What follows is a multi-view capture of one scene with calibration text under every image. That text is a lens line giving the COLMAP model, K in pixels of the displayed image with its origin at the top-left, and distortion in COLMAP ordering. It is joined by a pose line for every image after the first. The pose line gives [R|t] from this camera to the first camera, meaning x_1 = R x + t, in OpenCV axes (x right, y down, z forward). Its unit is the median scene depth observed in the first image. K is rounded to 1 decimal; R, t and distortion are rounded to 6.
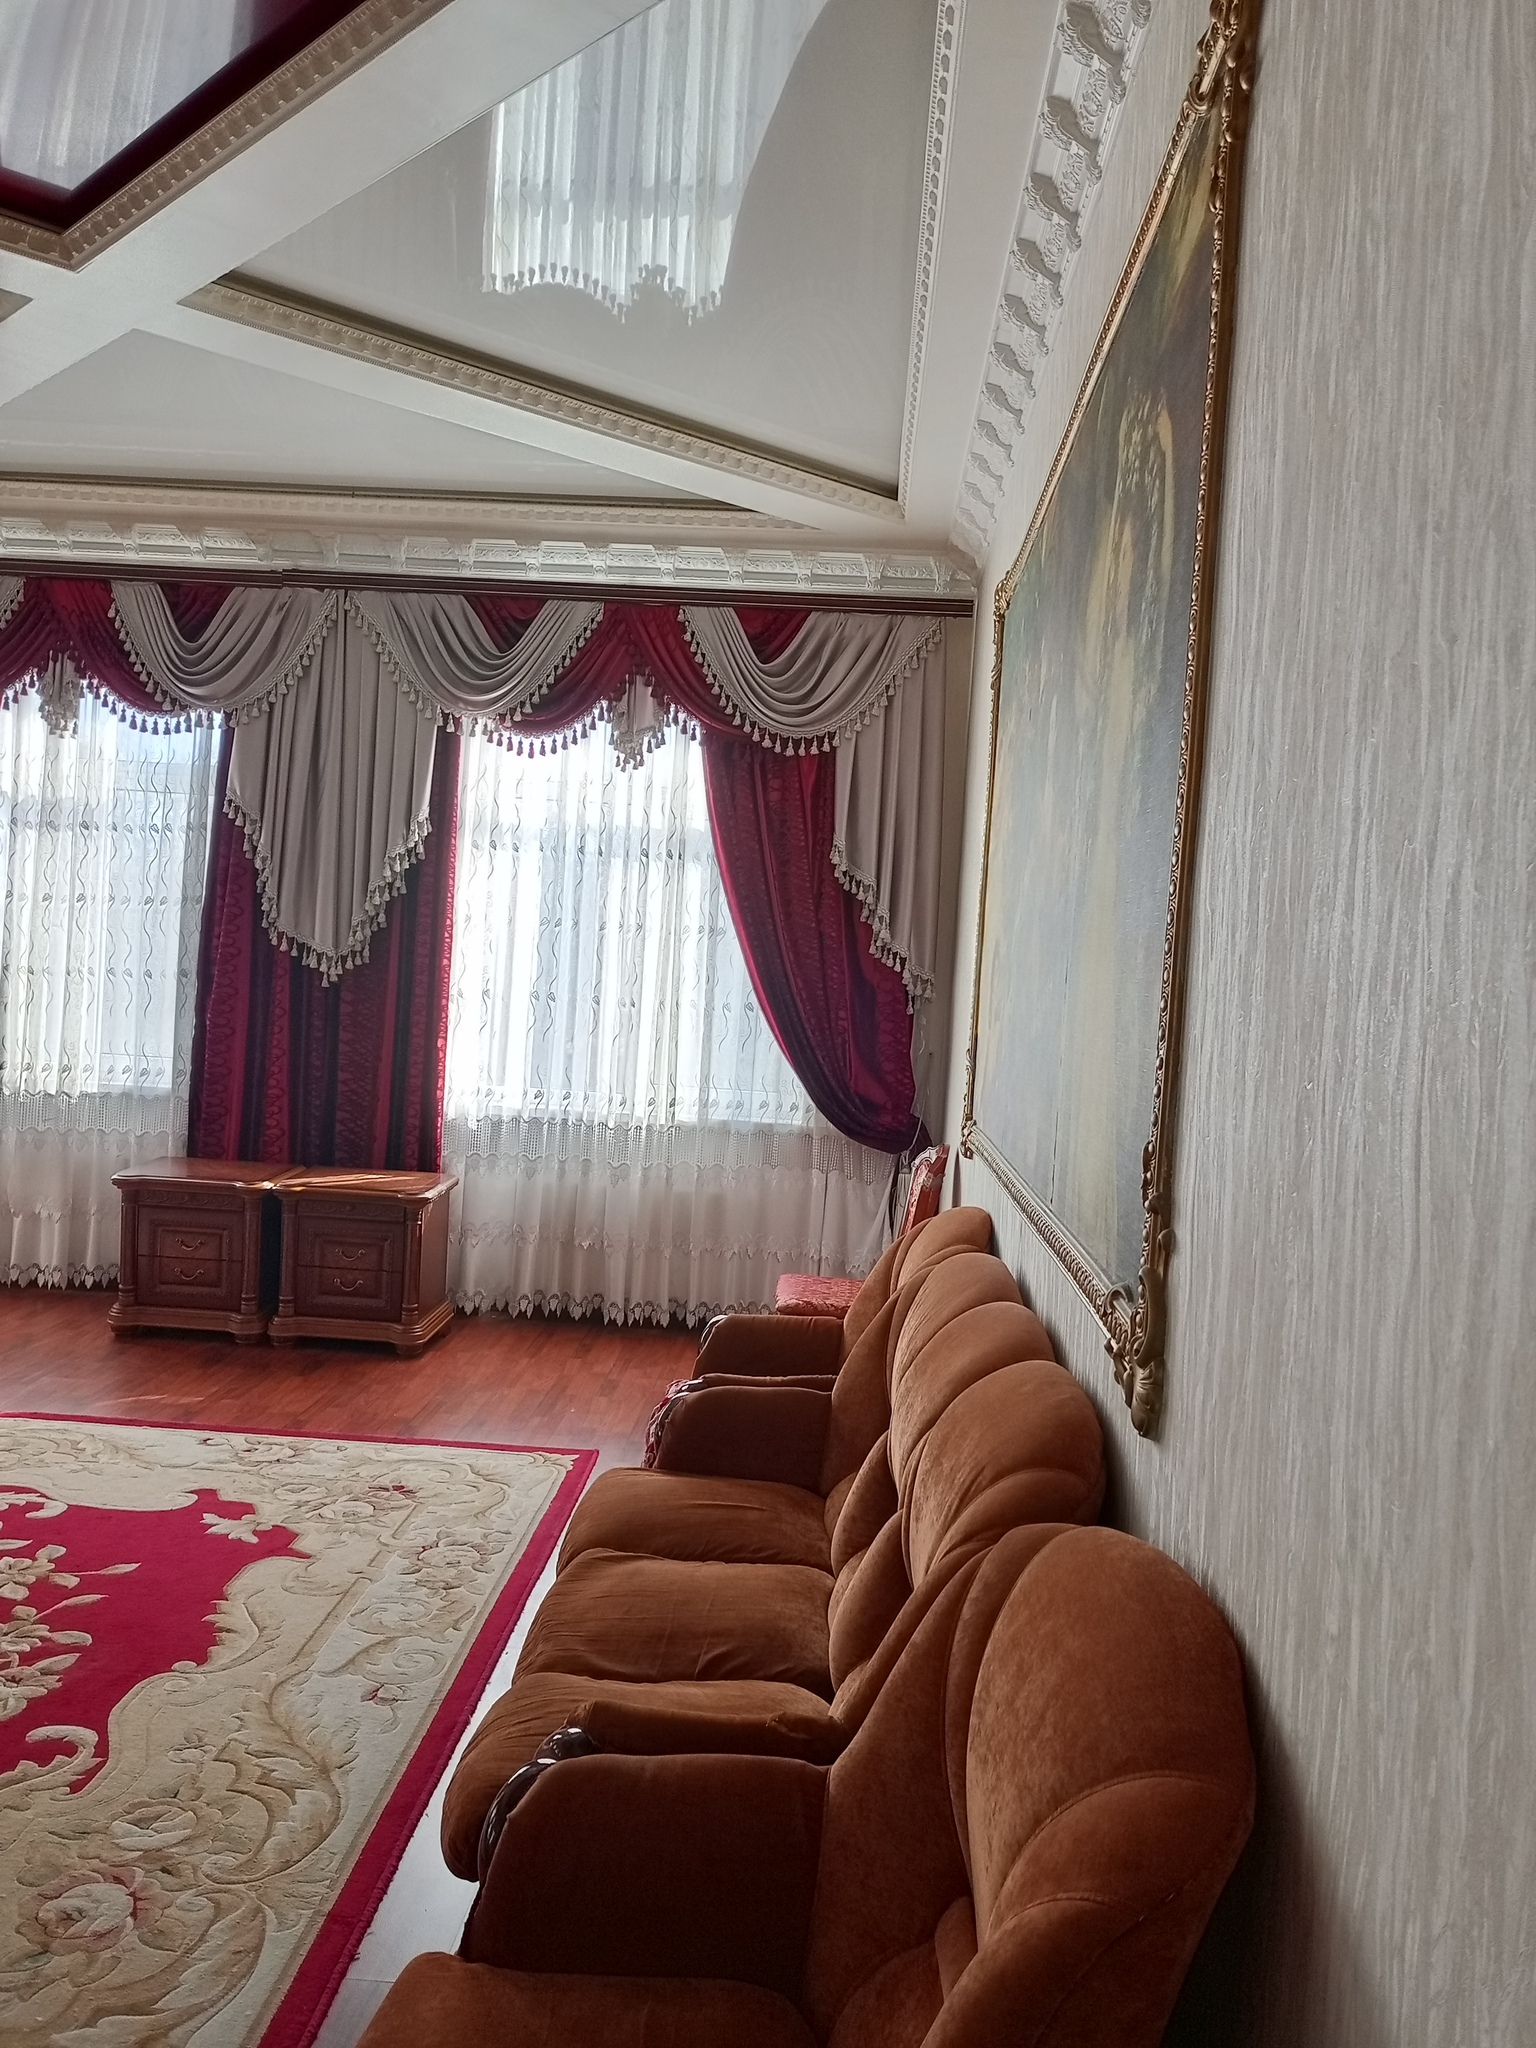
lens RADIAL K [[1540.5, 0, 762.6], [0, 1540.5, 1035.3], [0, 0, 1]] dist [0.034758, -0.026162]
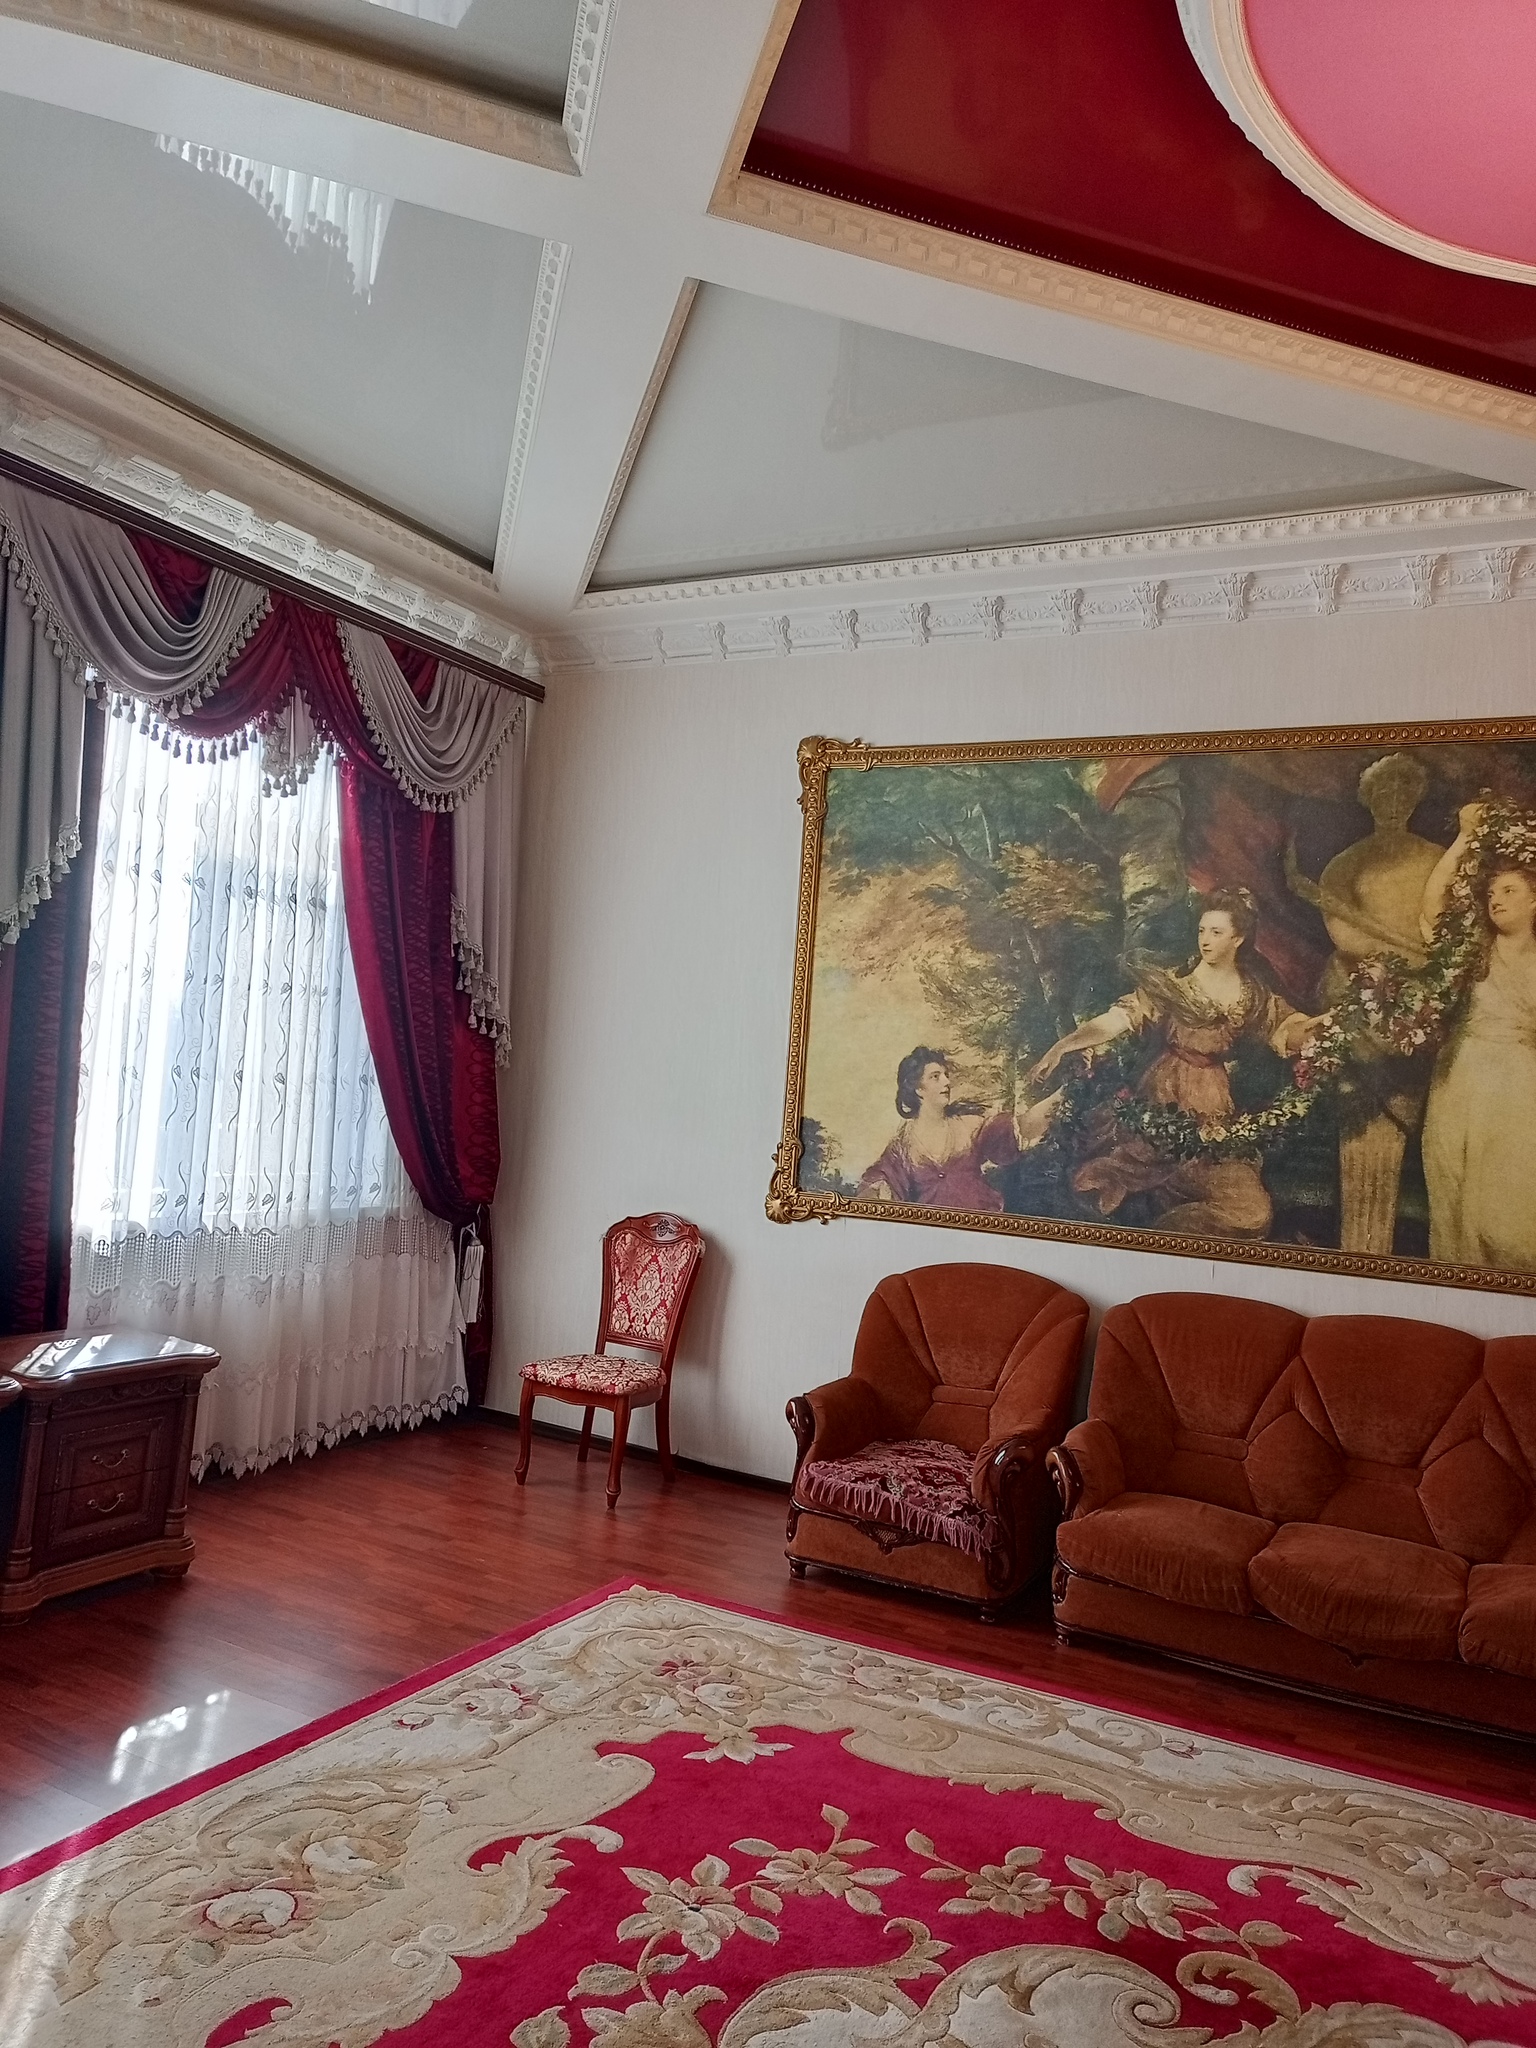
lens RADIAL K [[1540.5, 0, 781.8], [0, 1540.5, 1024.0], [0, 0, 1]] dist [0.034758, -0.026162]
pose [[0.417462, 0.008359, 0.908656, -0.736223], [-0.015534, 0.999877, -0.002061, -0.054136], [-0.908562, -0.013254, 0.417540, 0.414128]]
